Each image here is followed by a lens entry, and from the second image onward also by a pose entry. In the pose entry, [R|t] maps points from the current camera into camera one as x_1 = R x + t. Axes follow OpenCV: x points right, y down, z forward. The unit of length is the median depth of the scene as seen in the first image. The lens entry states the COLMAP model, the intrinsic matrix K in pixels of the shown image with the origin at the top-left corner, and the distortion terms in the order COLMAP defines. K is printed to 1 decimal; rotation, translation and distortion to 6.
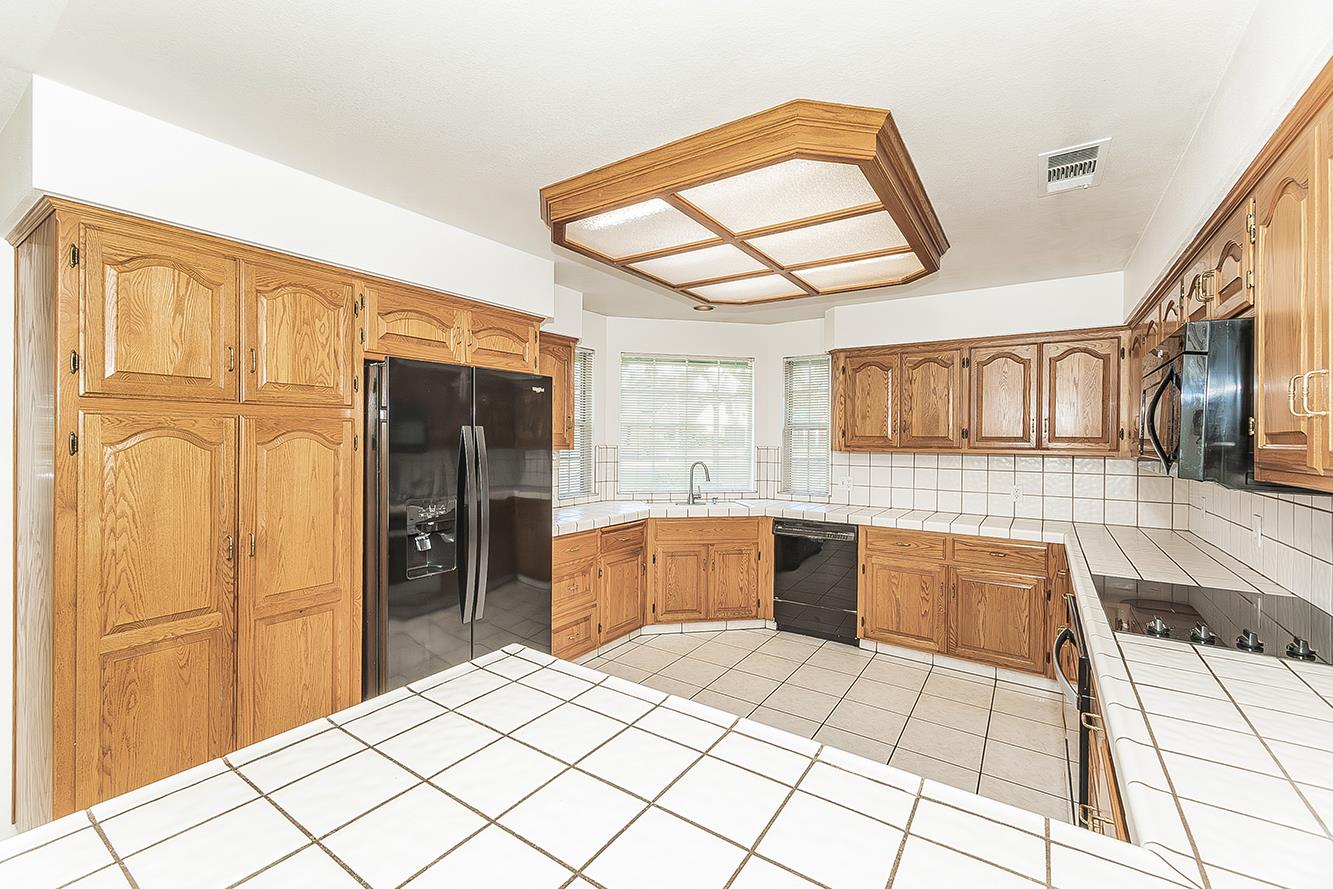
lens RADIAL K [[554.6, 0, 655.2], [0, 554.6, 436.3], [0, 0, 1]] dist [0.004800, -0.002238]
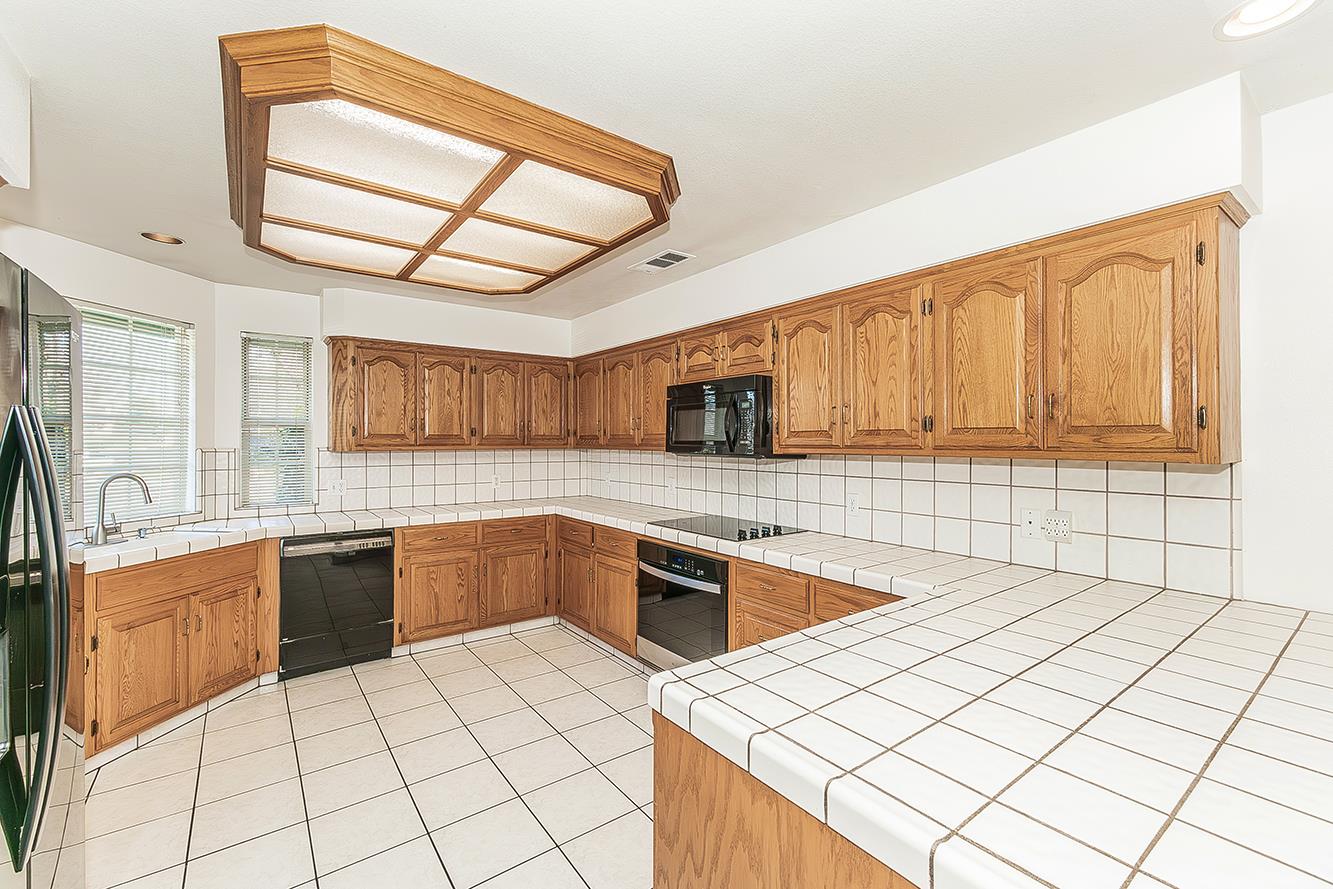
lens RADIAL K [[554.6, 0, 659.1], [0, 554.6, 437.8], [0, 0, 1]] dist [0.004800, -0.002238]
pose [[0.331474, -0.004204, 0.943455, -0.377870], [0.000866, 0.999991, 0.004151, 0.002468], [-0.943464, -0.000559, 0.331474, 0.258570]]
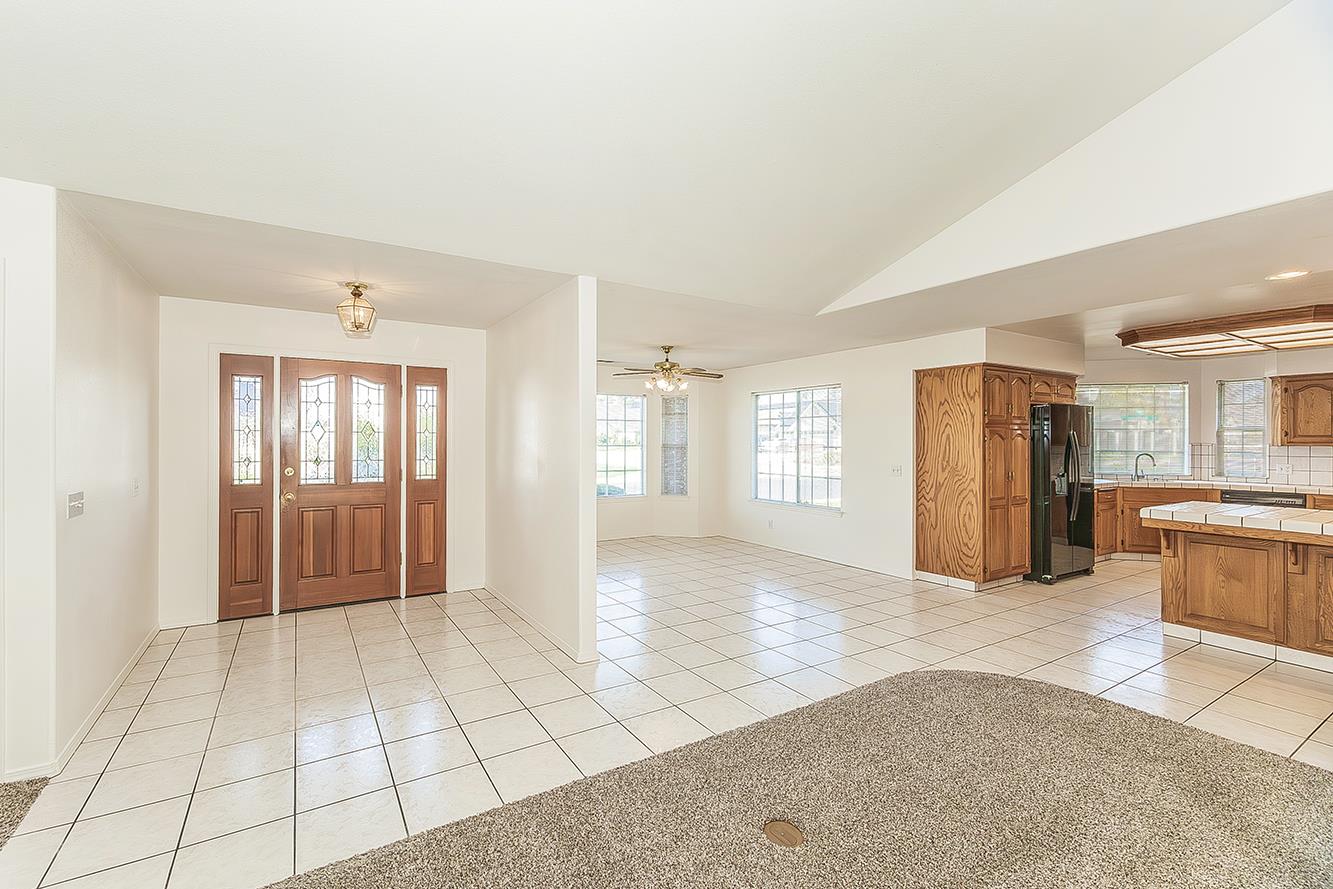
lens RADIAL K [[554.6, 0, 612.3], [0, 554.6, 443.4], [0, 0, 1]] dist [0.004800, -0.002238]
pose [[0.895500, -0.007059, -0.445006, -0.652590], [0.007095, 0.999974, -0.001586, 0.011806], [0.445006, -0.001737, 0.895526, -1.197594]]
